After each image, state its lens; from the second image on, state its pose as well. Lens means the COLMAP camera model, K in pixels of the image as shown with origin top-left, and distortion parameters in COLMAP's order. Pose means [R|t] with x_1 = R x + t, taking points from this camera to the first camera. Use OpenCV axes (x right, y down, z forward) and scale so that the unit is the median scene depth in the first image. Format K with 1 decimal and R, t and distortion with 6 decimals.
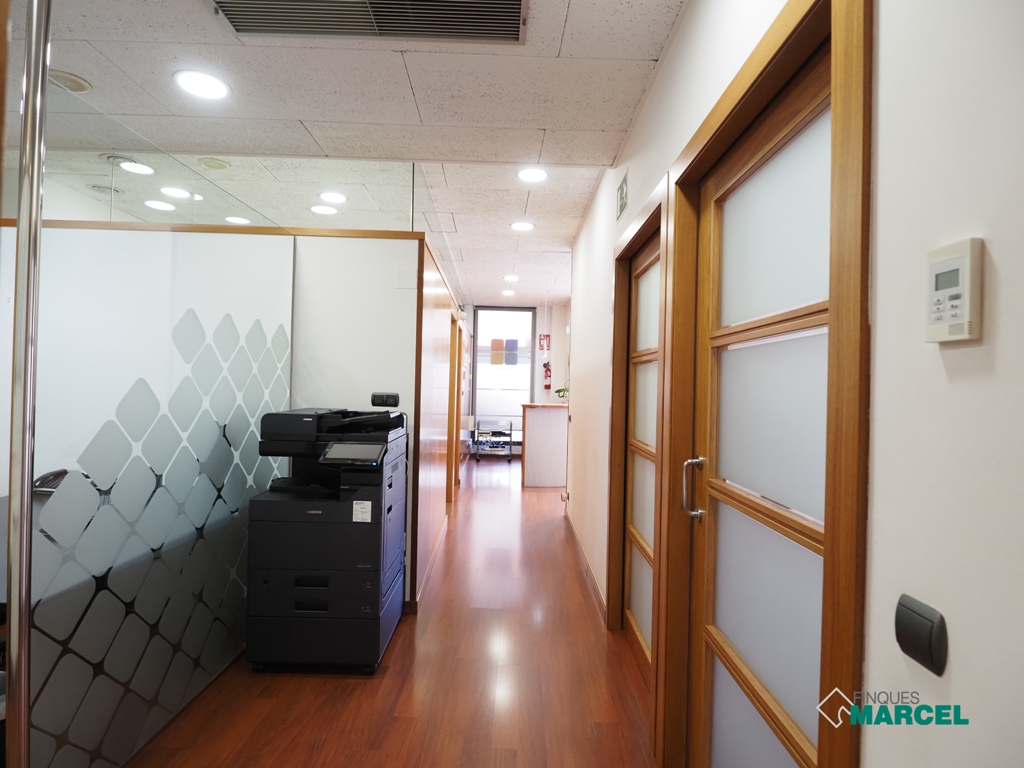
lens RADIAL K [[550.4, 0, 508.9], [0, 550.4, 388.8], [0, 0, 1]] dist [-0.005467, -0.002715]
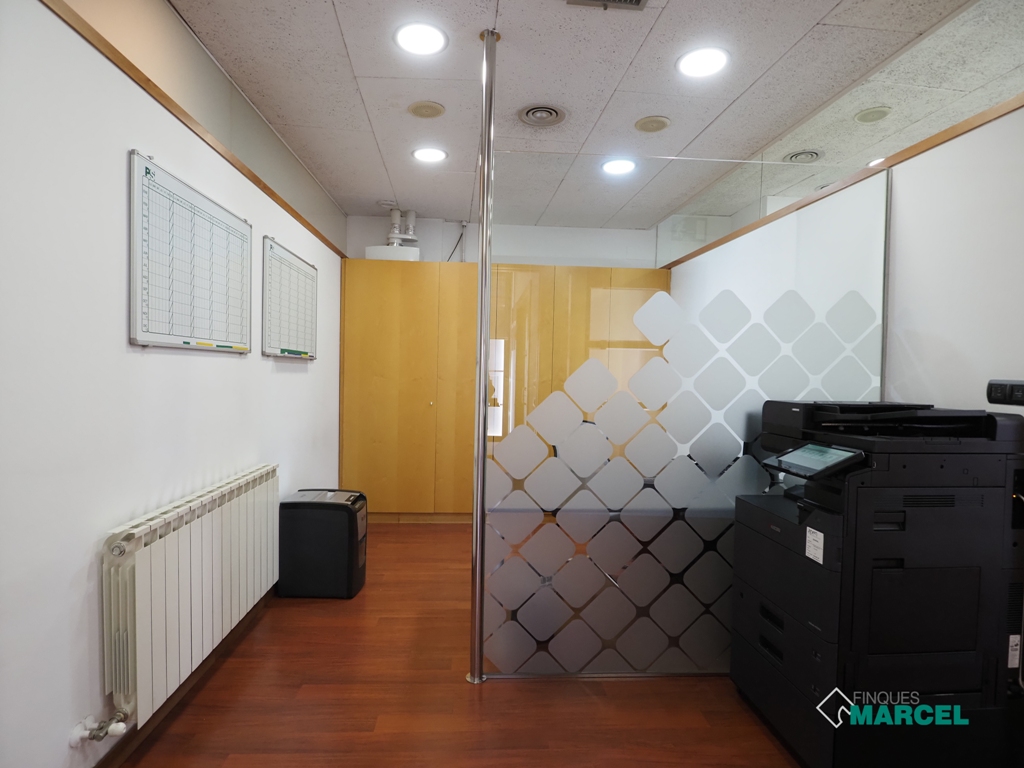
lens RADIAL K [[550.4, 0, 508.9], [0, 550.4, 388.8], [0, 0, 1]] dist [-0.005467, -0.002715]
pose [[0.085913, 0.004836, -0.996291, 0.381516], [-0.027881, 0.999608, 0.002448, 0.037622], [0.995913, 0.027567, 0.086014, 0.555907]]
